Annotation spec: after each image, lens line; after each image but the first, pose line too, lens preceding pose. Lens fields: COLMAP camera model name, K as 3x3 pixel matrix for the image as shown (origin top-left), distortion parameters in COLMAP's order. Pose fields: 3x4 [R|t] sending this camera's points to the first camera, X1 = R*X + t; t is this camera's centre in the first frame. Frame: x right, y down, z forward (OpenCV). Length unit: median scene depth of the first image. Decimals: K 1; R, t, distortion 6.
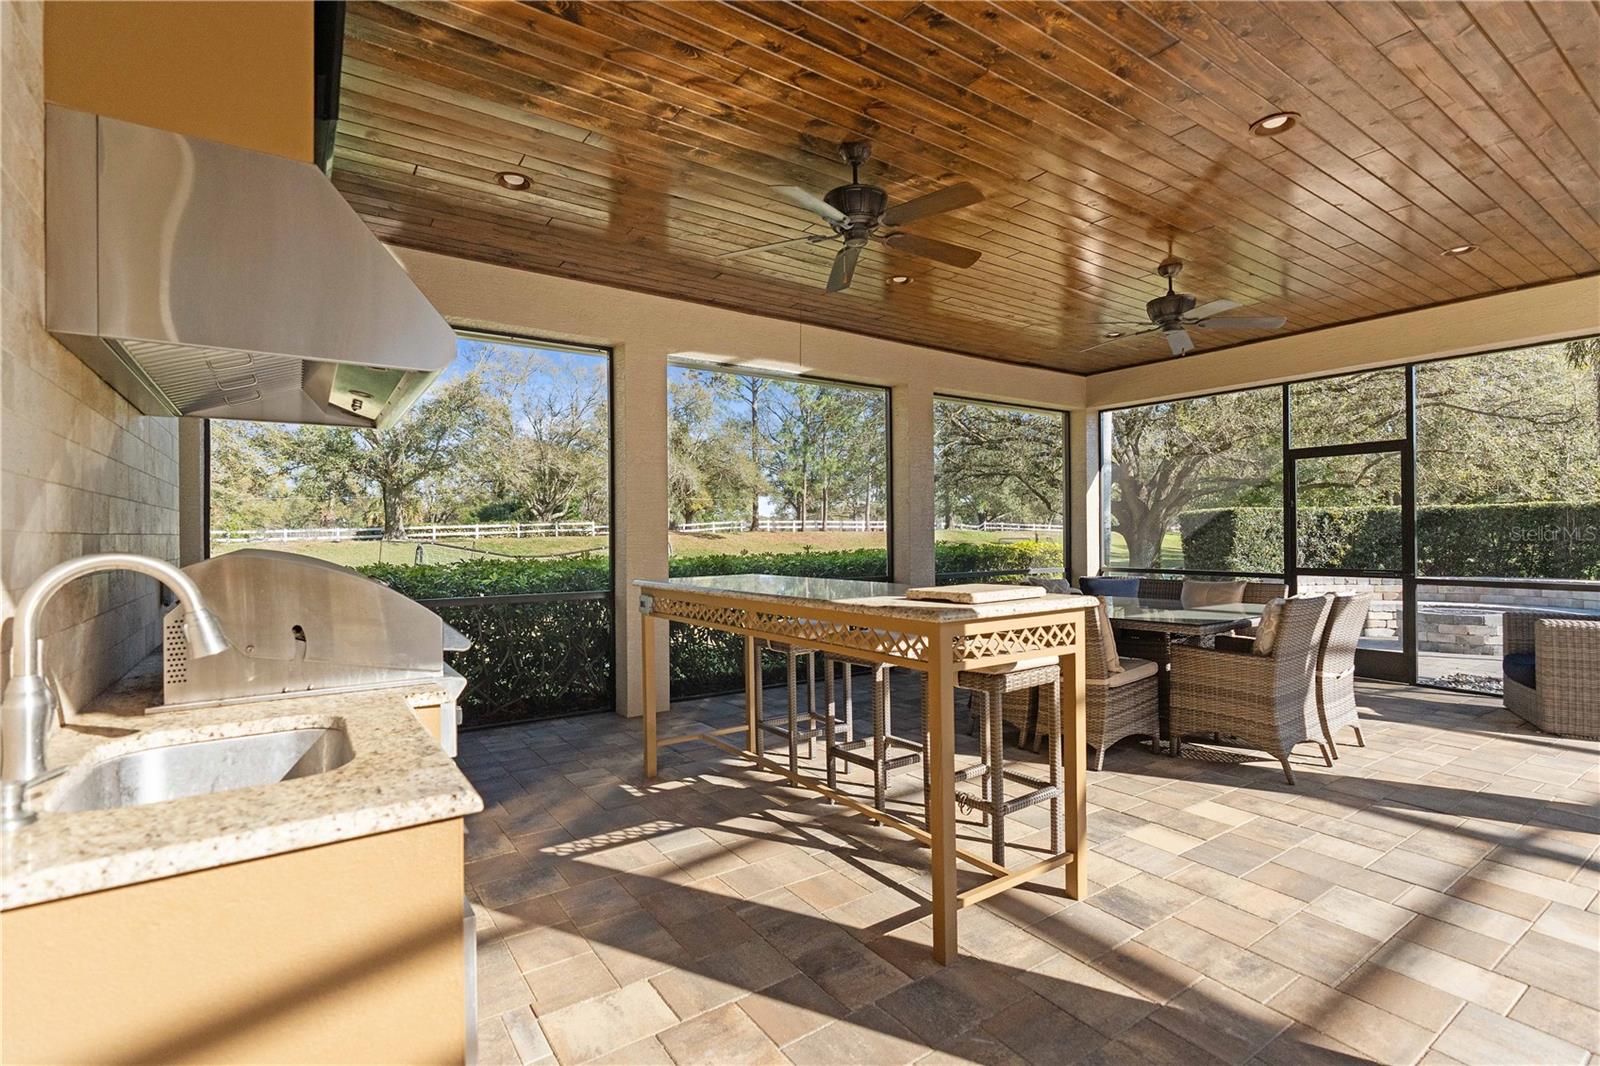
lens RADIAL K [[742.6, 0, 799.4], [0, 742.6, 531.1], [0, 0, 1]] dist [-0.009884, 0.004382]
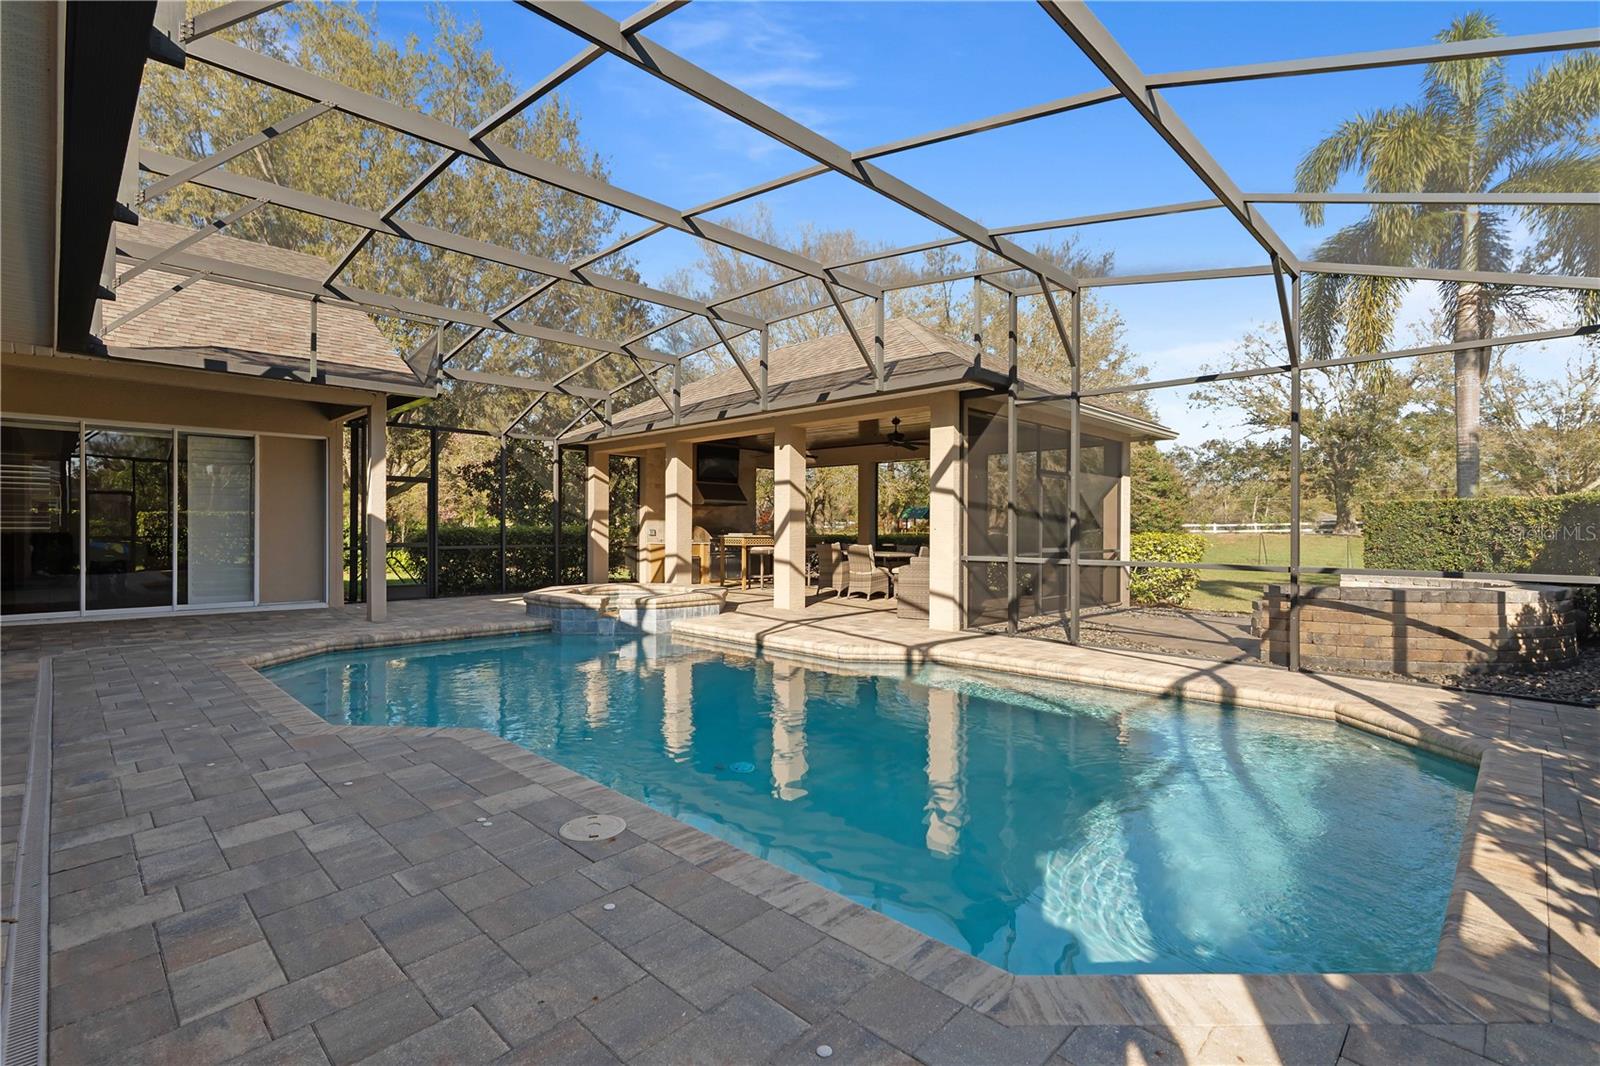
lens RADIAL K [[742.6, 0, 799.4], [0, 742.6, 531.1], [0, 0, 1]] dist [-0.009884, 0.004382]
pose [[0.185279, 0.012095, -0.982612, 1.461015], [-0.003620, 0.999926, 0.011626, -0.001930], [0.982679, 0.001403, 0.185309, 0.089699]]
